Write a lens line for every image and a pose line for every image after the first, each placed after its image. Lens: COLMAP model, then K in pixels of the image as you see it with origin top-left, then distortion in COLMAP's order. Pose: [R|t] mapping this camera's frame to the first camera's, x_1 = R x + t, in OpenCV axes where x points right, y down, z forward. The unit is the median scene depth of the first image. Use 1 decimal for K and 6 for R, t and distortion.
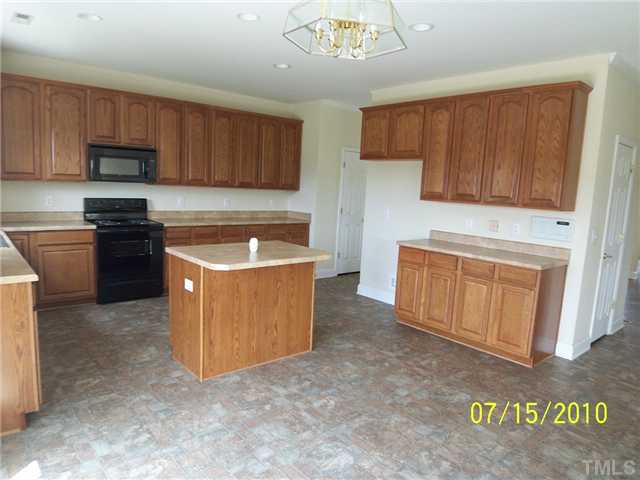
lens RADIAL K [[439.9, 0, 320.3], [0, 439.9, 241.1], [0, 0, 1]] dist [-0.007300, -0.001773]
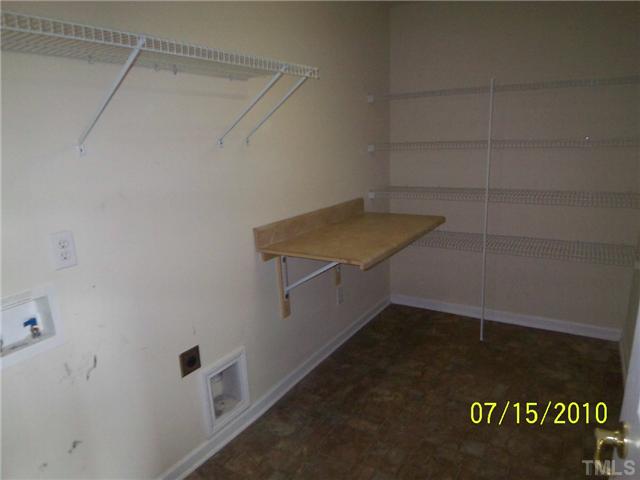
lens RADIAL K [[413.3, 0, 321.2], [0, 413.3, 240.2], [0, 0, 1]] dist [-0.011625, -0.004731]
pose [[0.310231, 0.156563, -0.937680, 0.667554], [-0.070164, 0.987426, 0.141656, -0.036894], [0.948068, 0.021845, 0.317316, 0.602338]]
